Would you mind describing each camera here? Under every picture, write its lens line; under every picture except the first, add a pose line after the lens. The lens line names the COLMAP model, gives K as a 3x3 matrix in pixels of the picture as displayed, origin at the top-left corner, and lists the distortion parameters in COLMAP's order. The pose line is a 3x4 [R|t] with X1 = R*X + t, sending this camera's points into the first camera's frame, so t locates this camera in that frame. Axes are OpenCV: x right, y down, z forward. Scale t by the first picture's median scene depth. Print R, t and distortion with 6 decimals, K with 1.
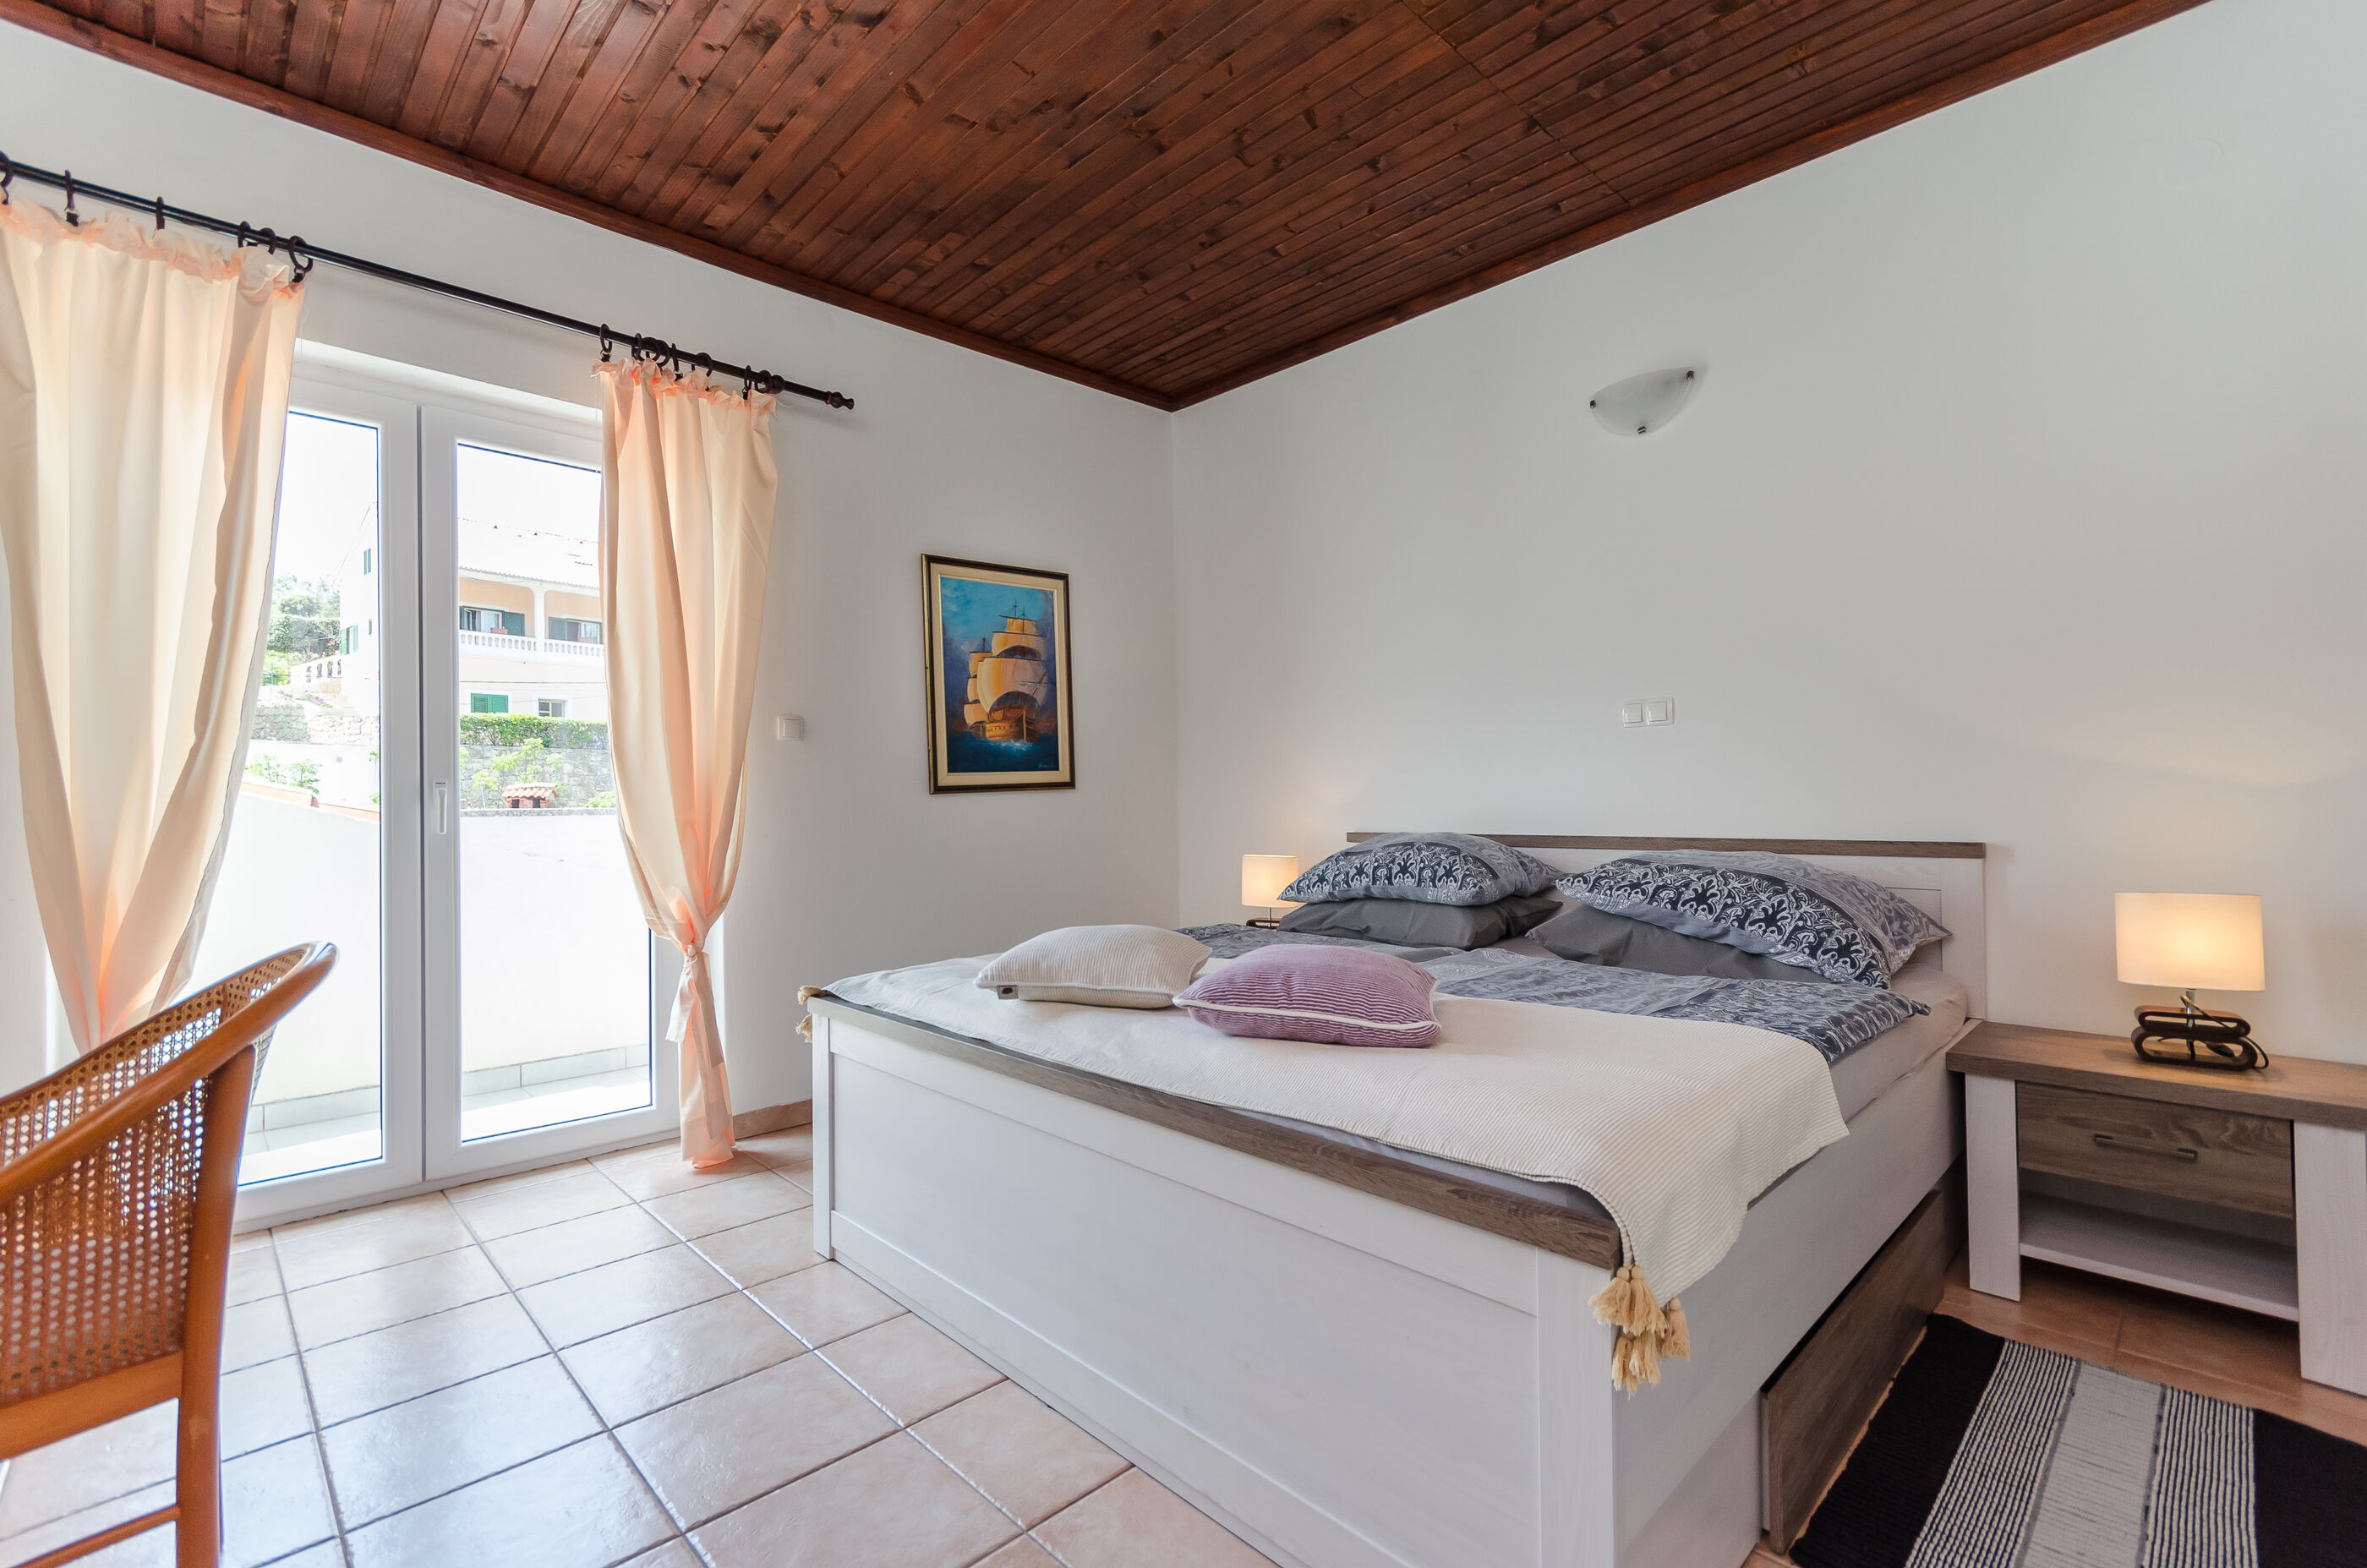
lens RADIAL K [[1039.4, 0, 1179.0], [0, 1039.4, 798.3], [0, 0, 1]] dist [0.005036, -0.000653]
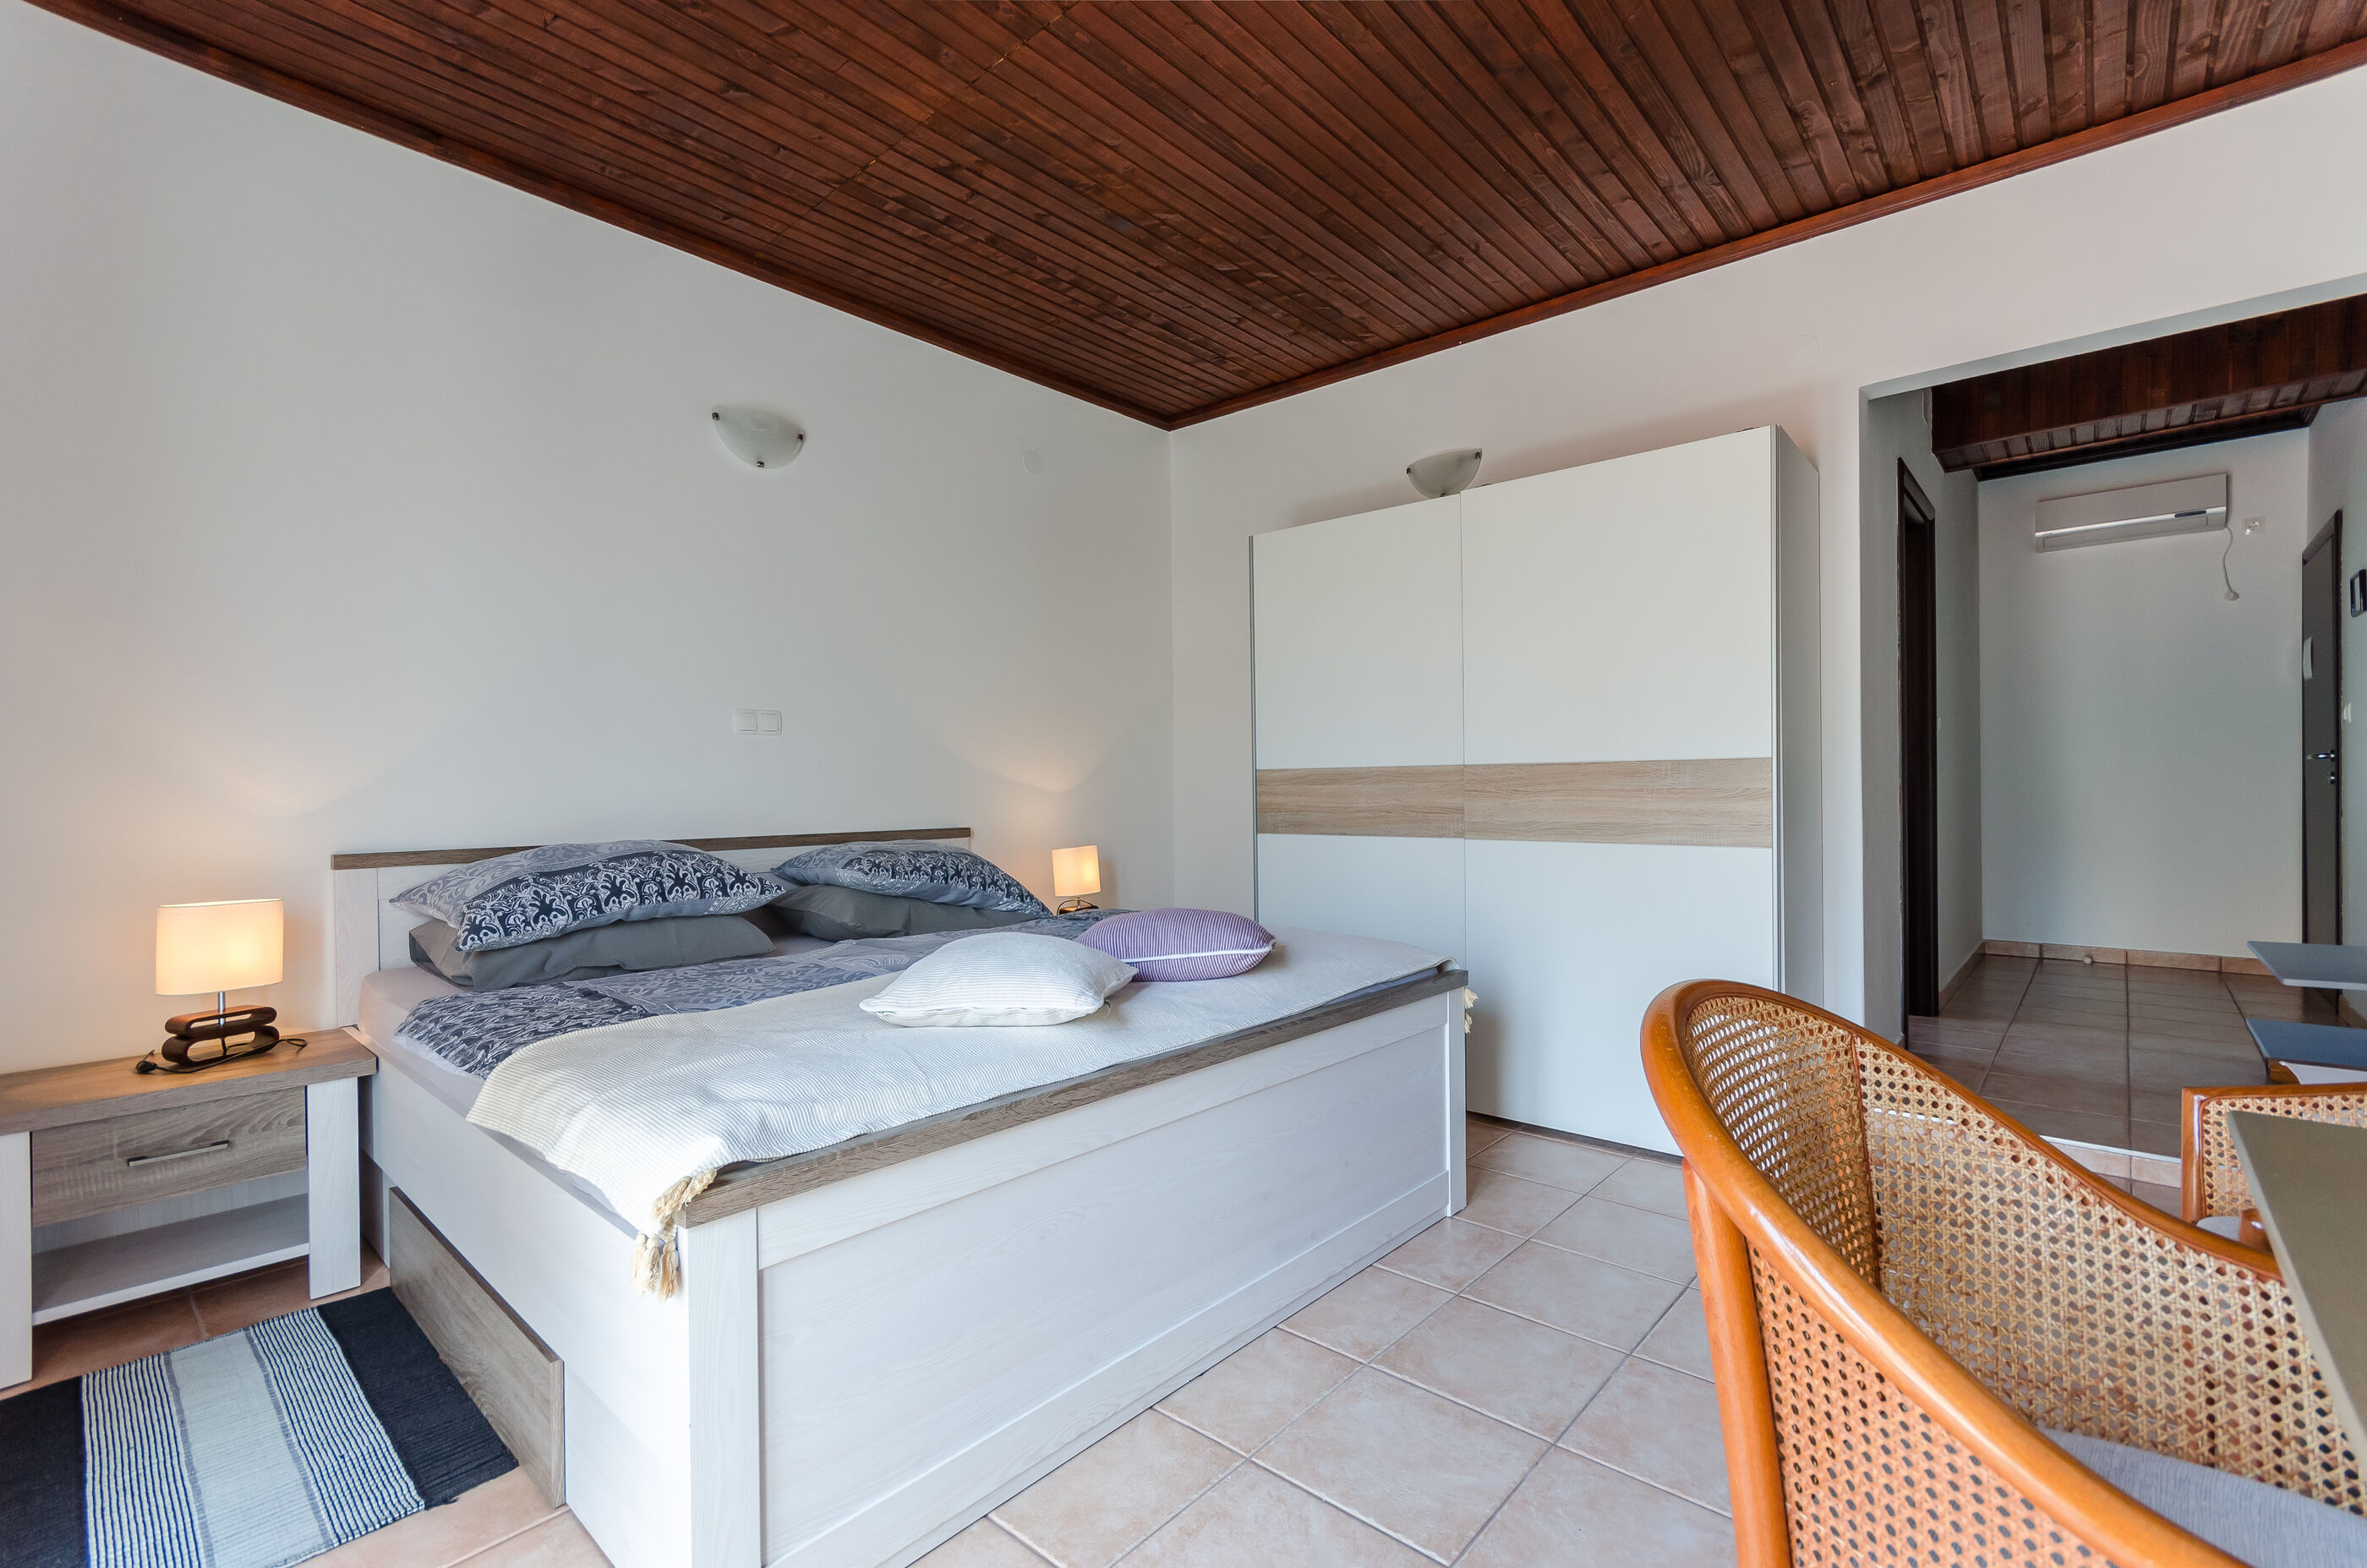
lens RADIAL K [[1036.2, 0, 1192.6], [0, 1036.2, 799.3], [0, 0, 1]] dist [0.003327, 0.000073]
pose [[-0.071028, -0.000931, 0.997474, -0.736440], [0.006601, 0.999977, 0.001404, 0.000548], [-0.997453, 0.006684, -0.071020, 0.679779]]
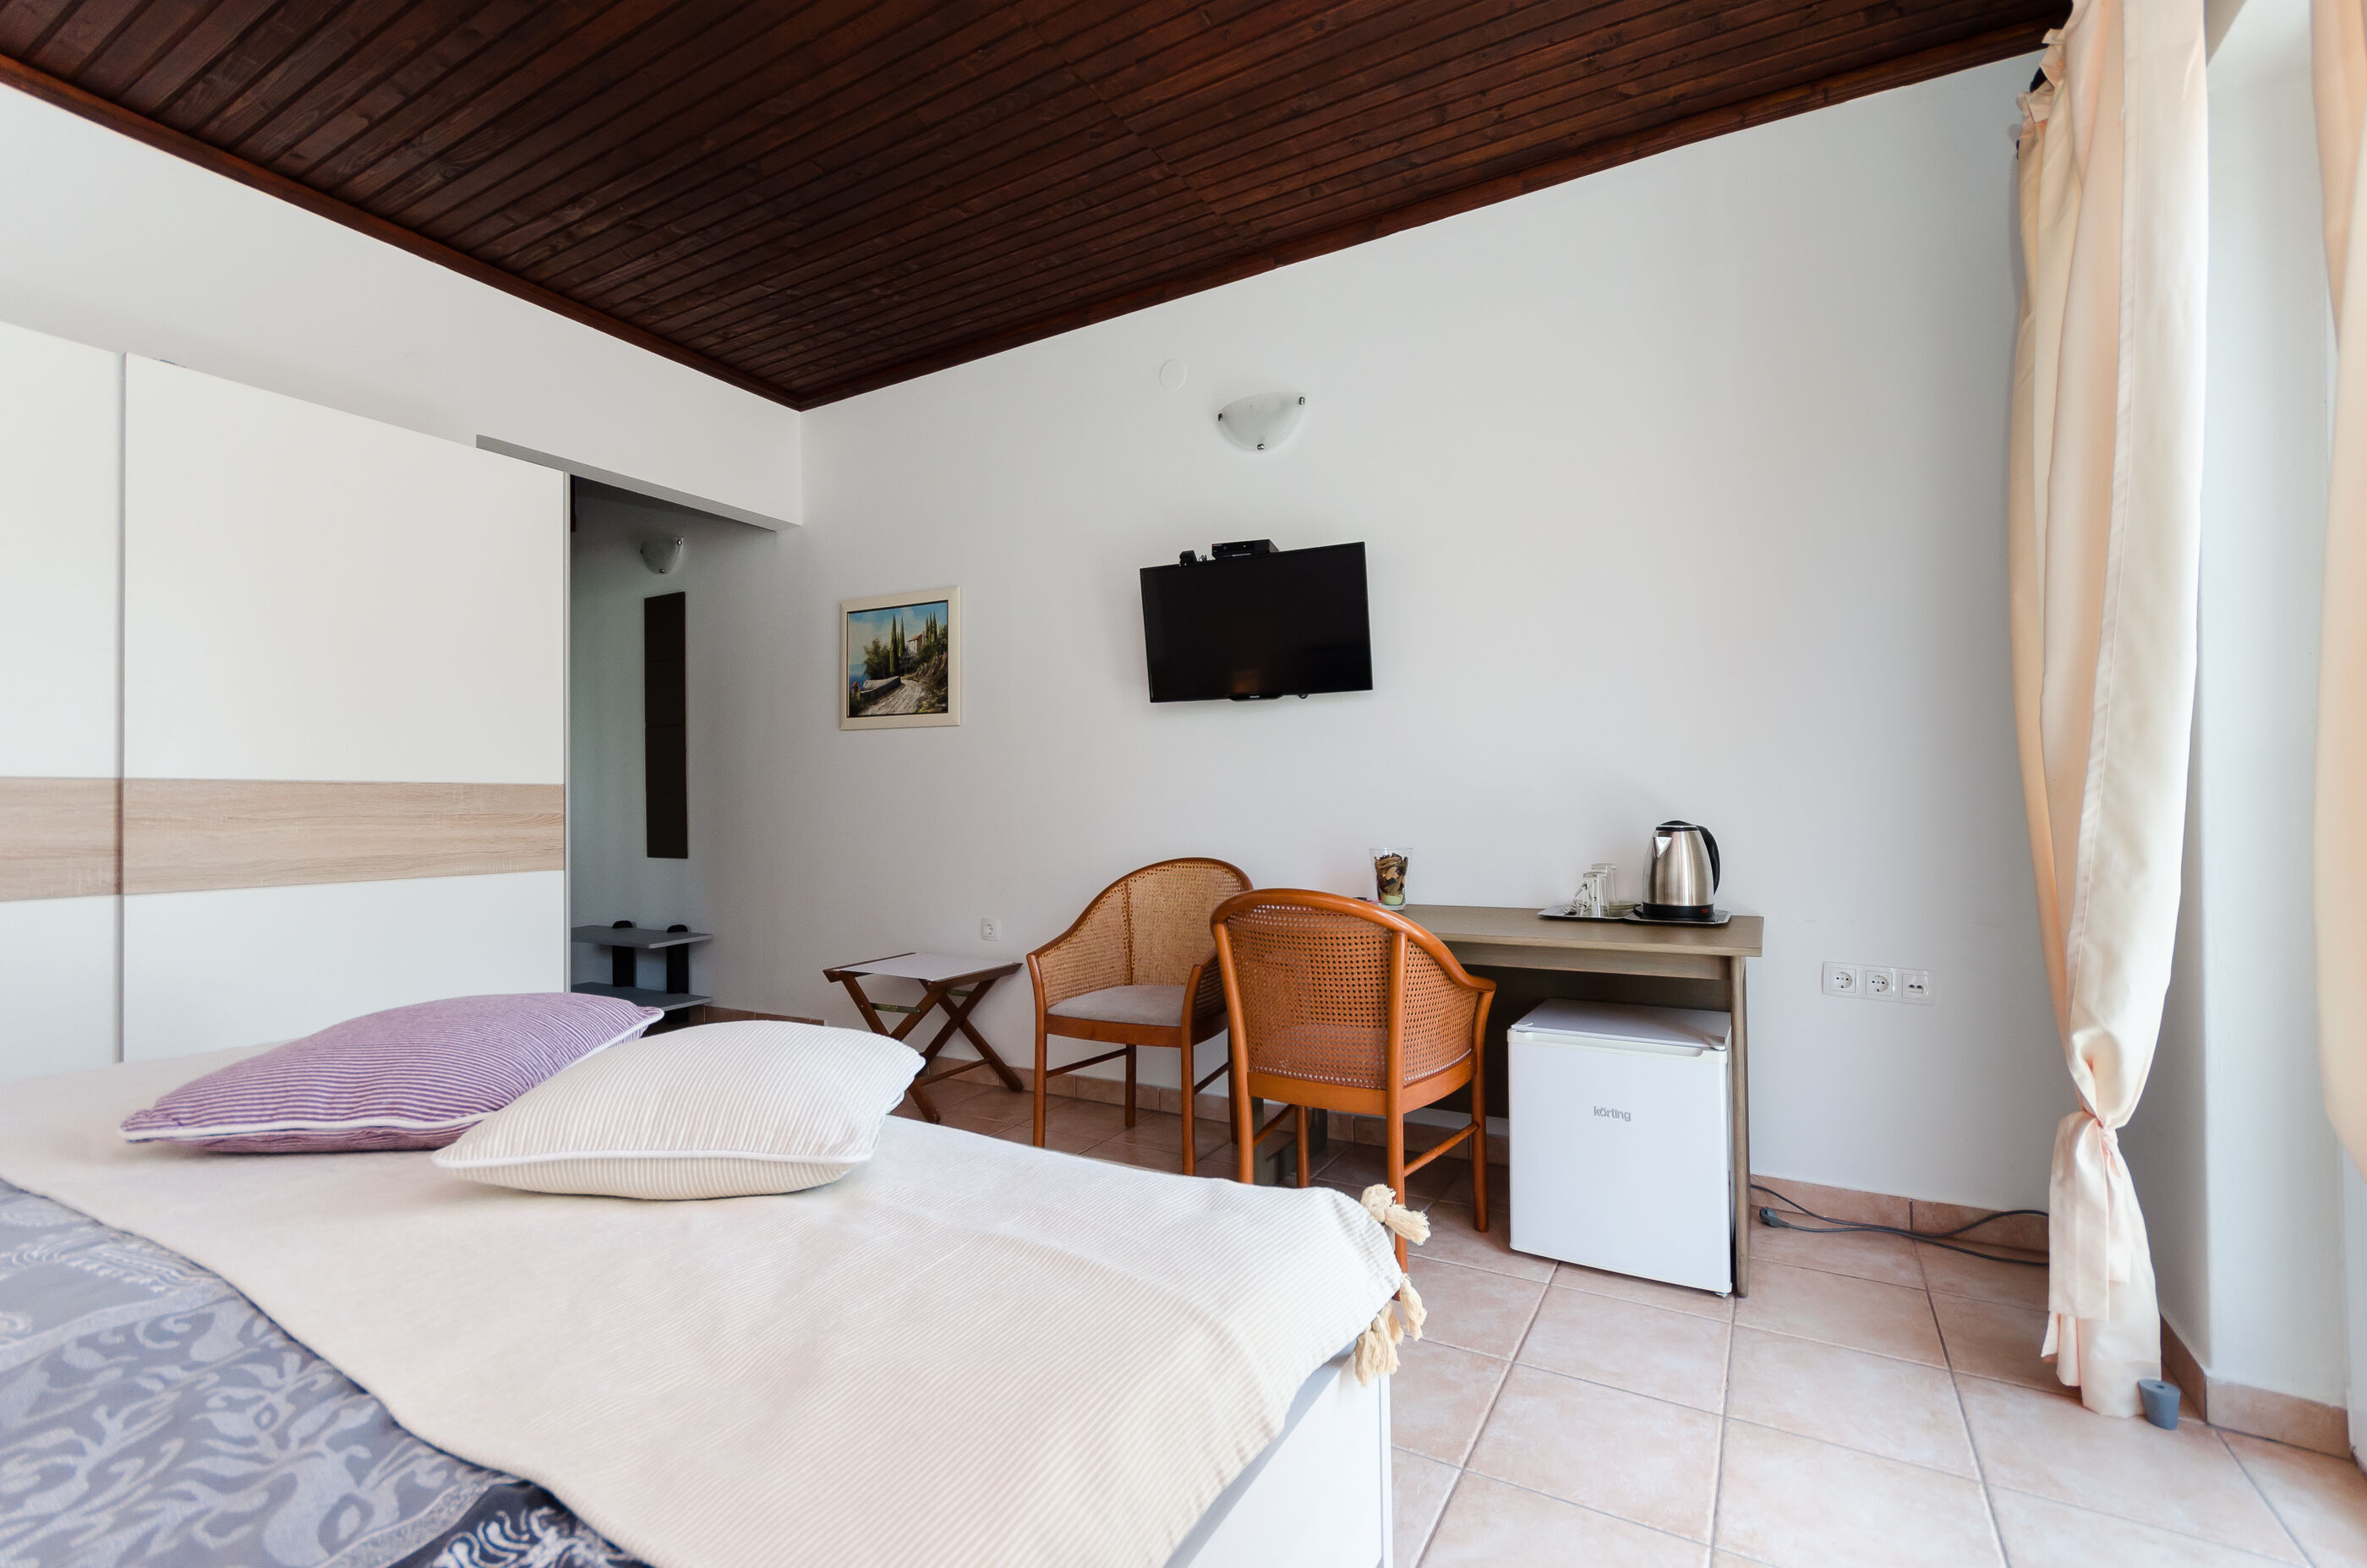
lens RADIAL K [[1036.2, 0, 1192.6], [0, 1036.2, 799.3], [0, 0, 1]] dist [0.003327, 0.000073]
pose [[-0.959539, 0.017893, -0.281005, -0.137942], [0.020825, 0.999755, -0.007450, 0.001552], [0.280803, -0.013001, -0.959677, 1.208196]]
